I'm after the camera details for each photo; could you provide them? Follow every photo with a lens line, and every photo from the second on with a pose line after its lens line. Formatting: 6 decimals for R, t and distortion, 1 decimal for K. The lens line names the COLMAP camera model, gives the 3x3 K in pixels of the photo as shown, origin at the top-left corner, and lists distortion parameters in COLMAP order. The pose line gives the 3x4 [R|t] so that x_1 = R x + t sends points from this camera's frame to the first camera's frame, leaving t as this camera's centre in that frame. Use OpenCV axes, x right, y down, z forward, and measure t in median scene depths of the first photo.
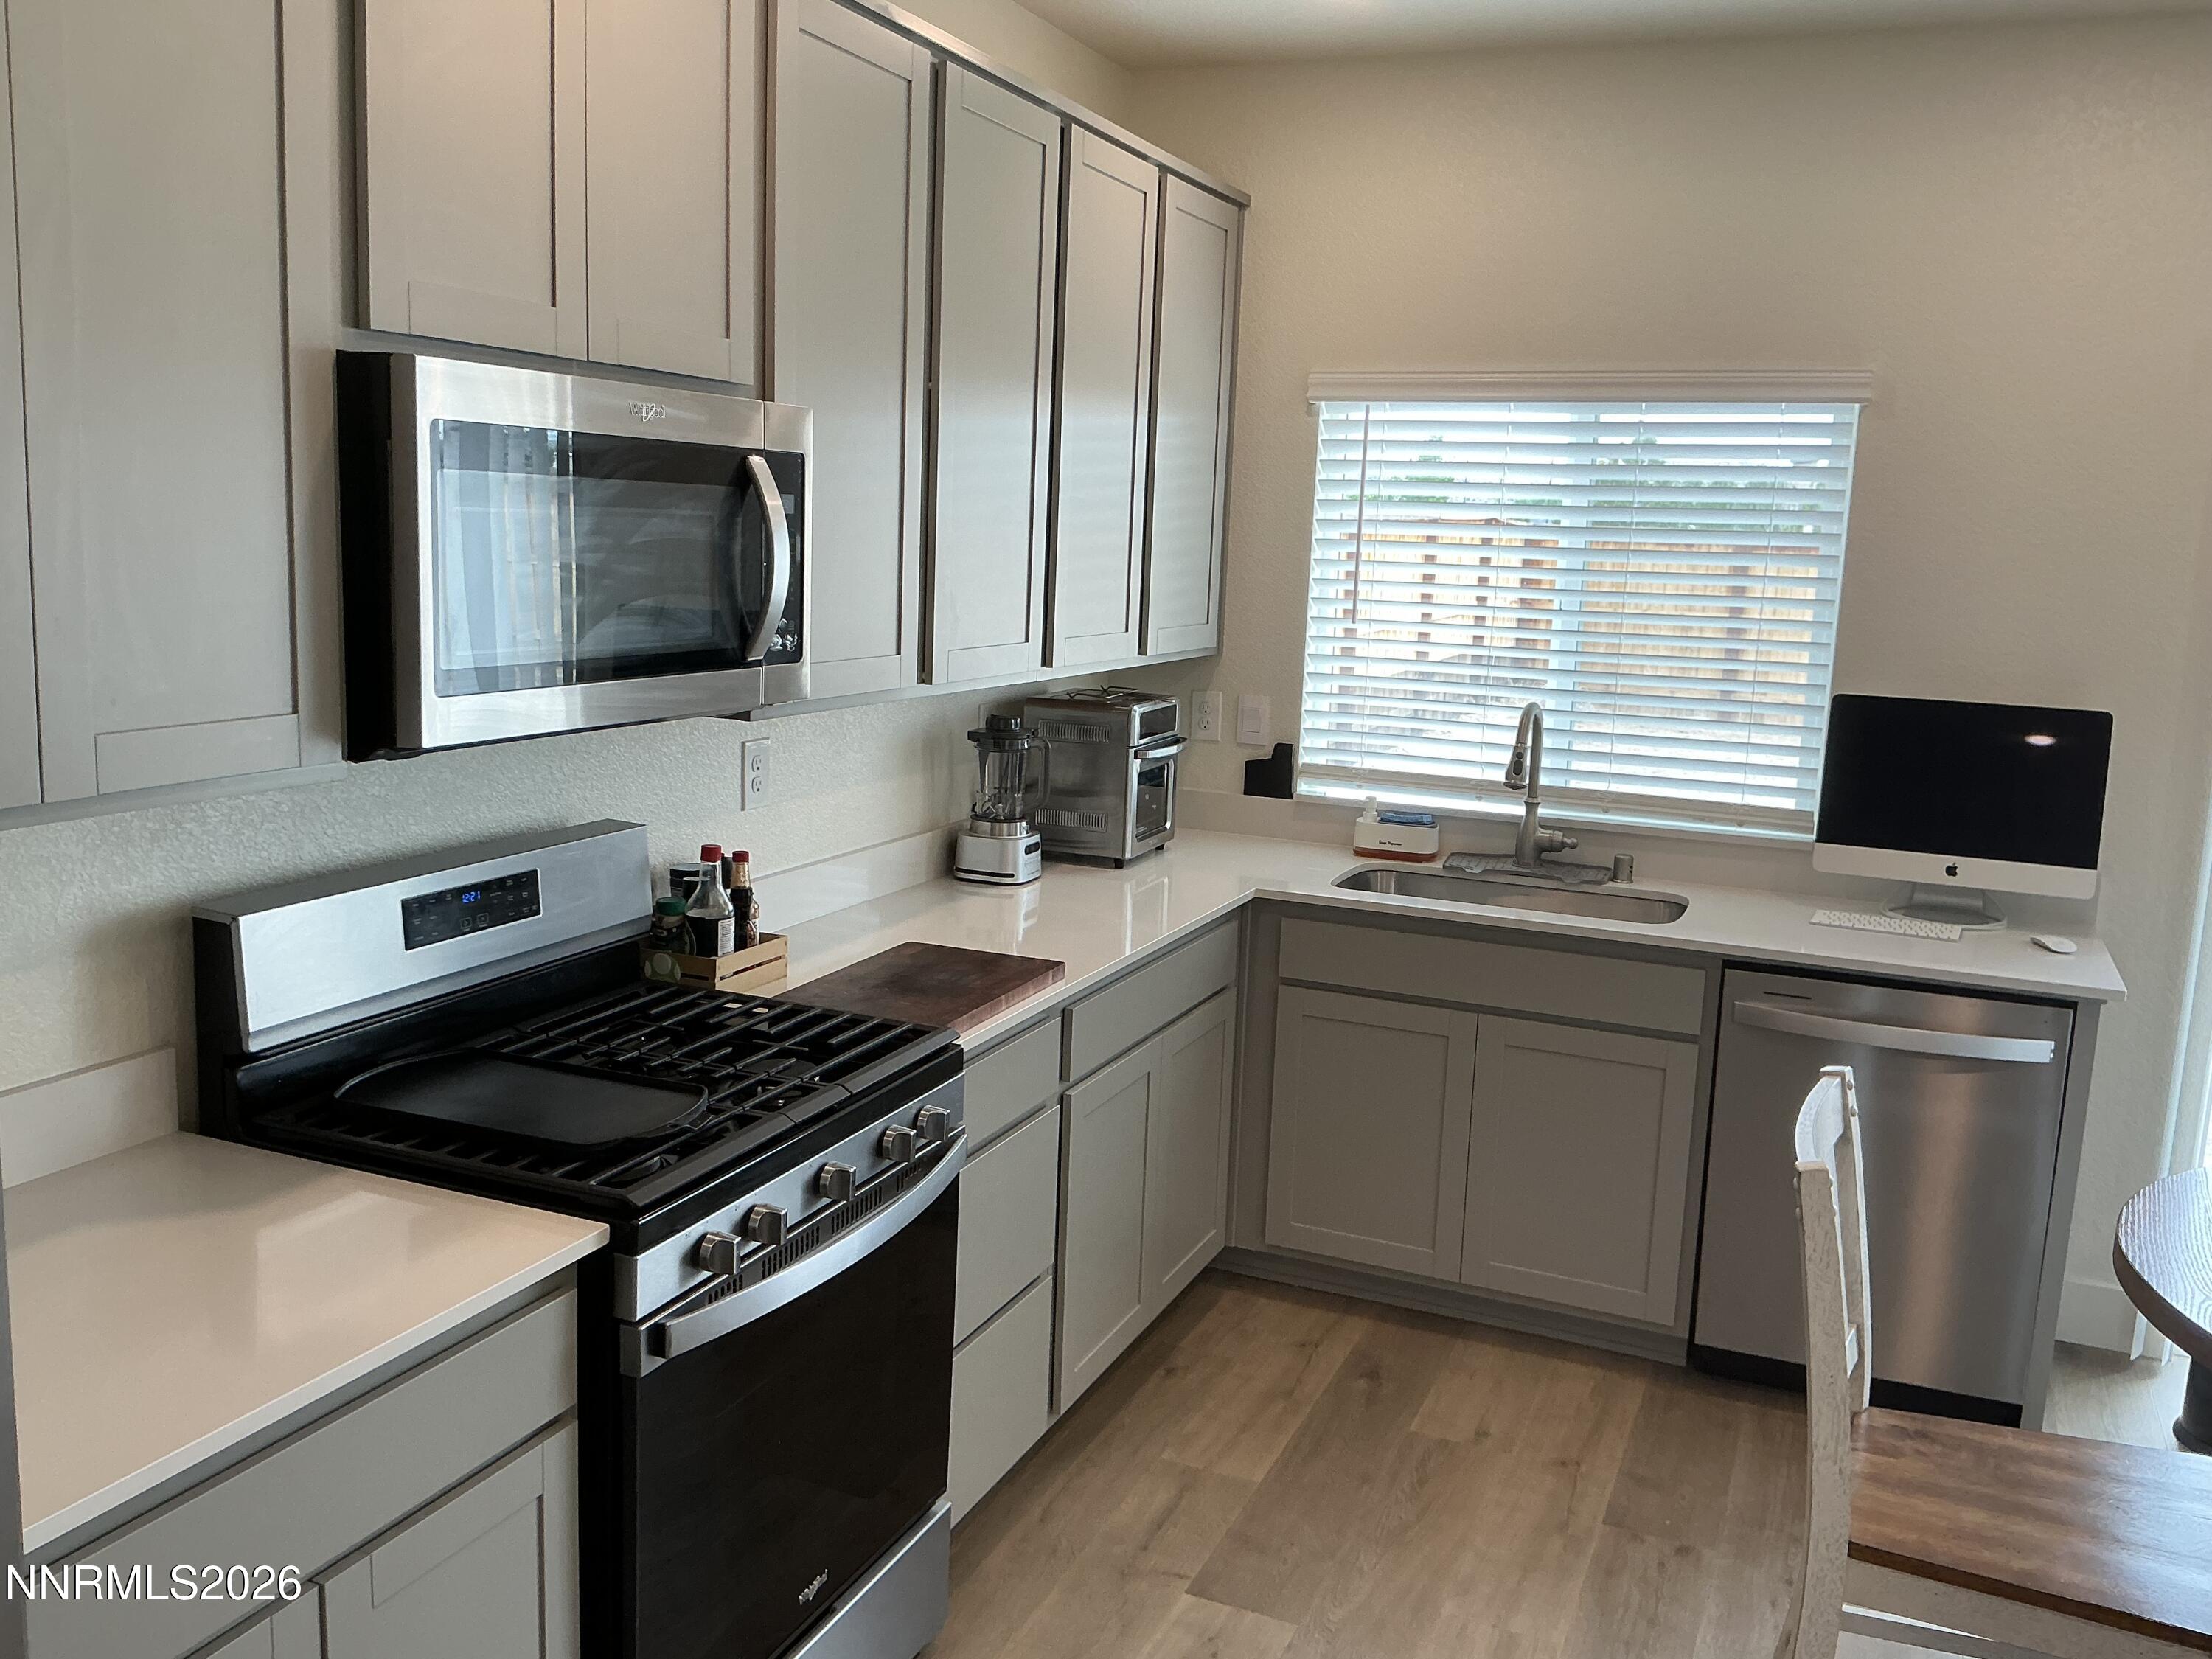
lens RADIAL K [[1831.7, 0, 1106.0], [0, 1831.7, 829.5], [0, 0, 1]] dist [0.079885, -0.186818]
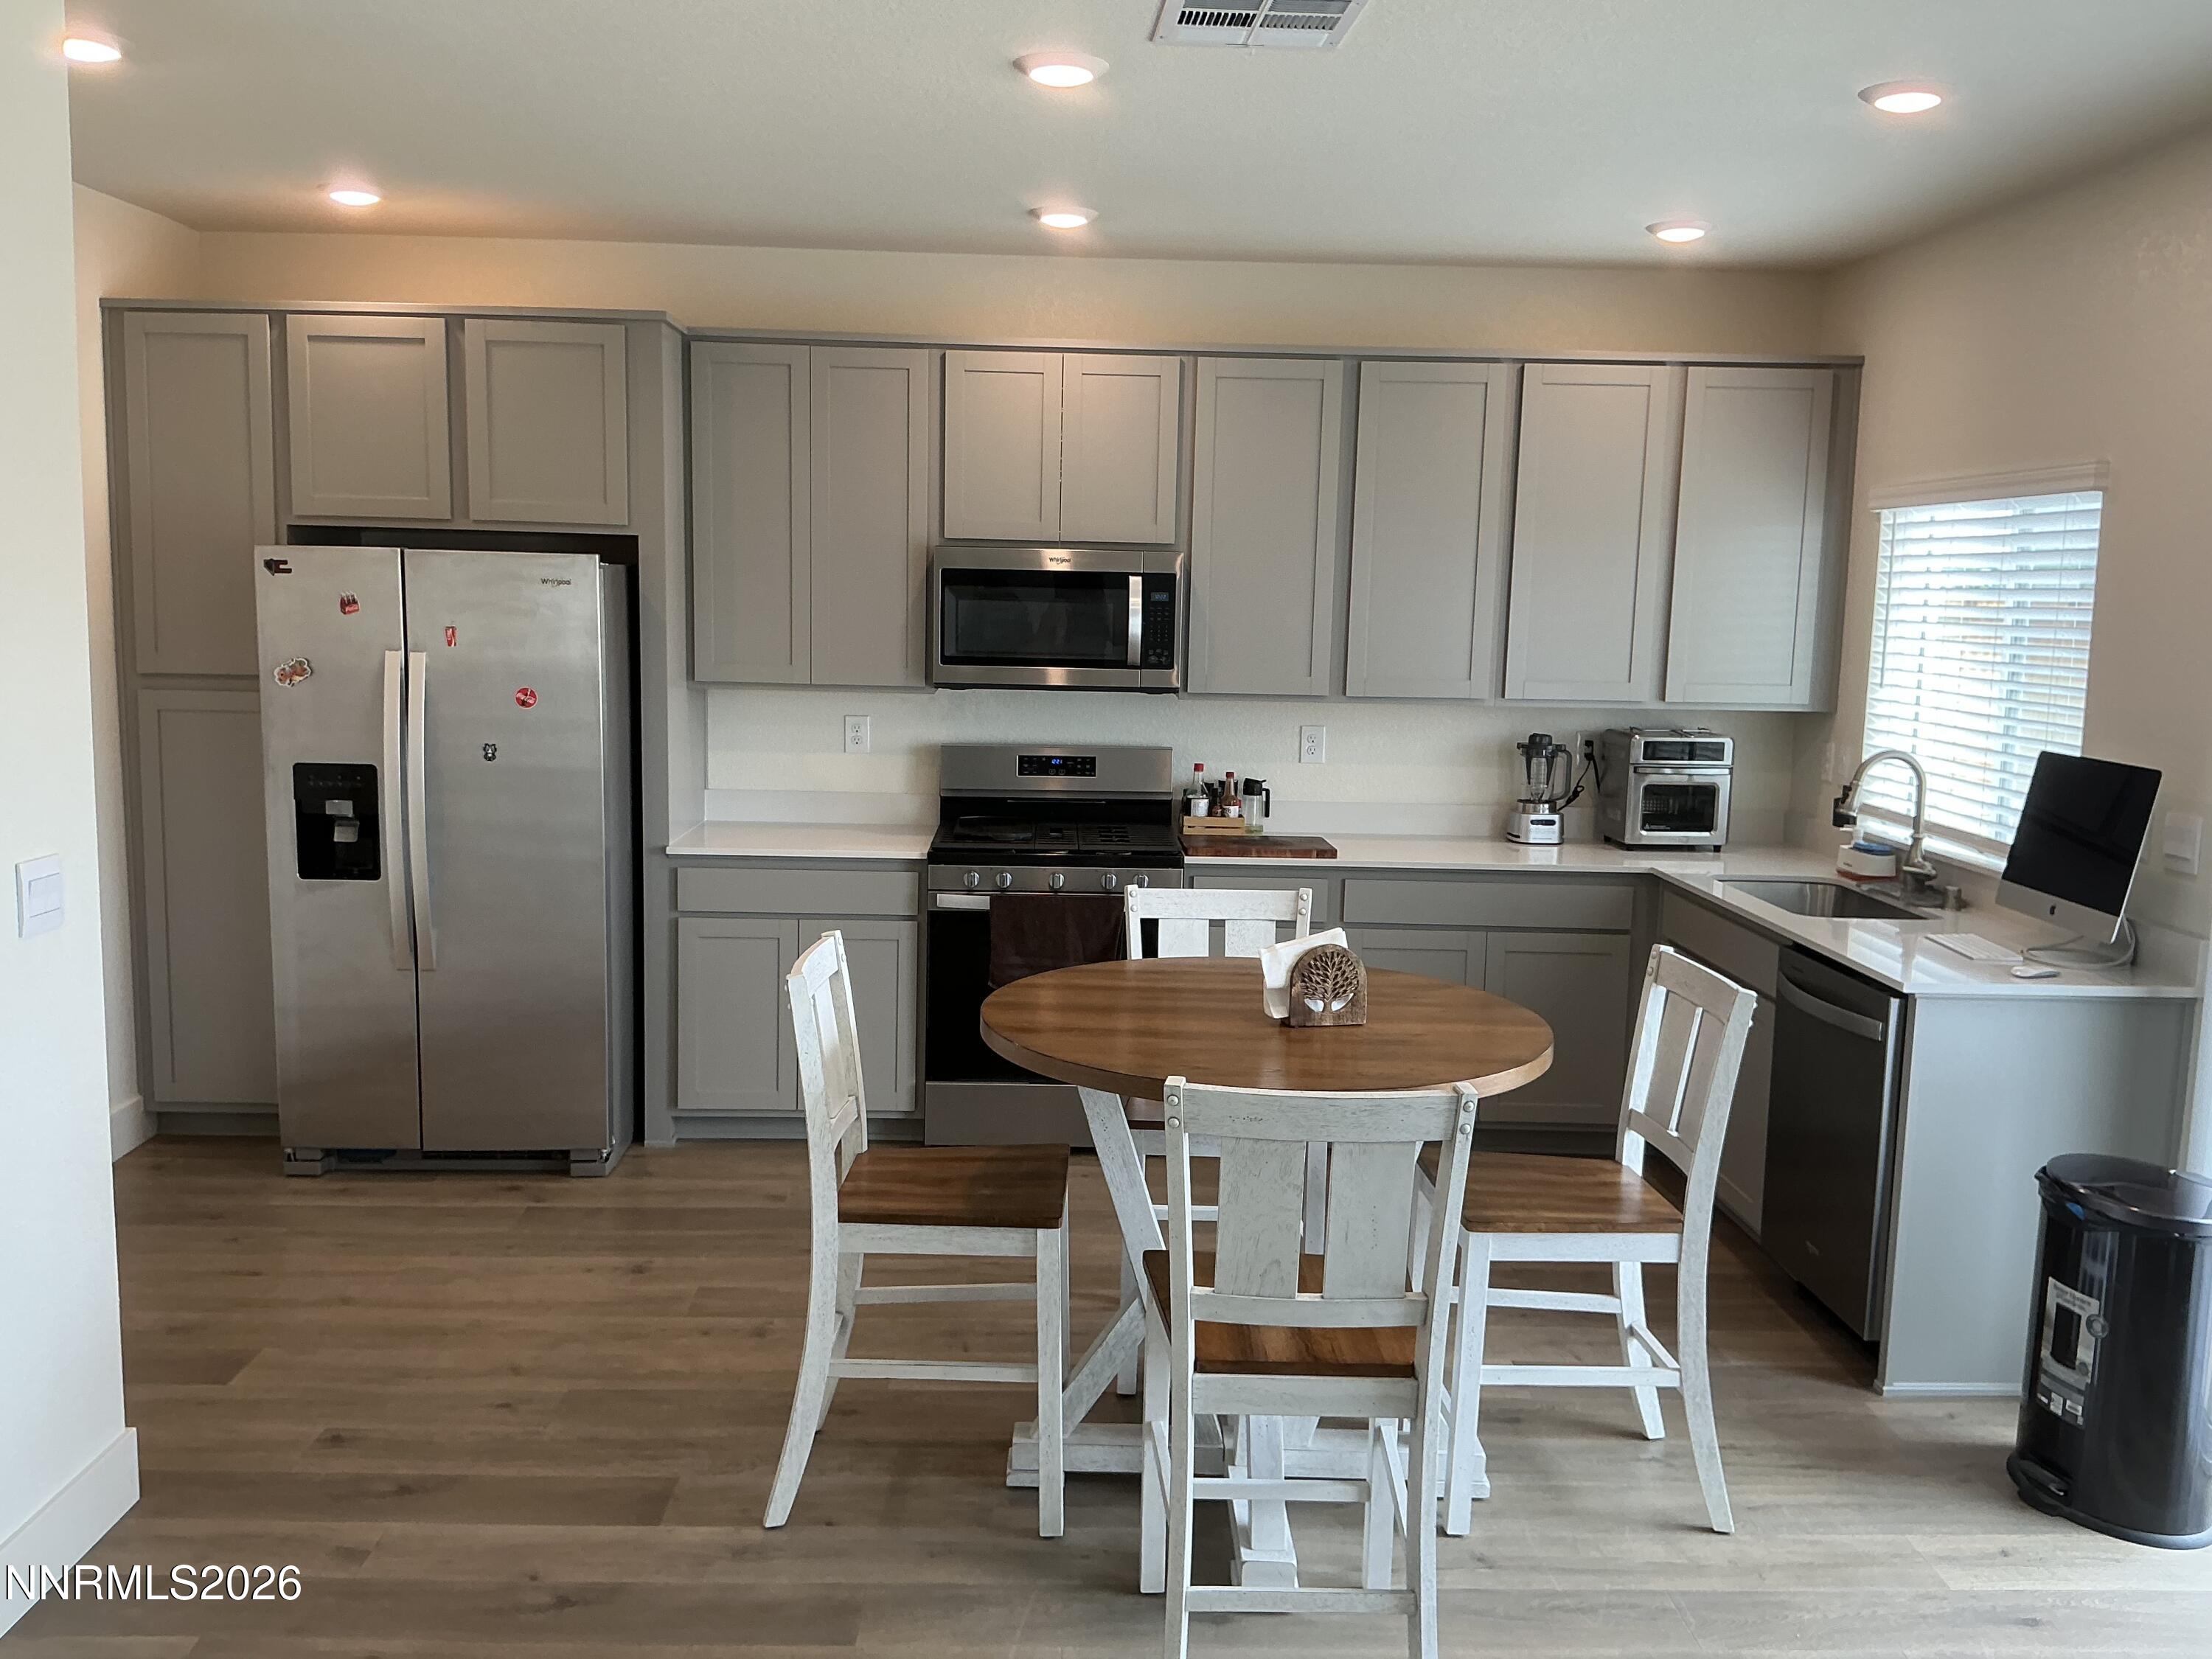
lens RADIAL K [[1831.7, 0, 1106.0], [0, 1831.7, 829.5], [0, 0, 1]] dist [0.079885, -0.186818]
pose [[0.409241, 0.086631, -0.908304, 1.171956], [-0.157142, 0.987300, 0.023364, 0.036755], [0.898793, 0.133171, 0.417657, 0.042156]]
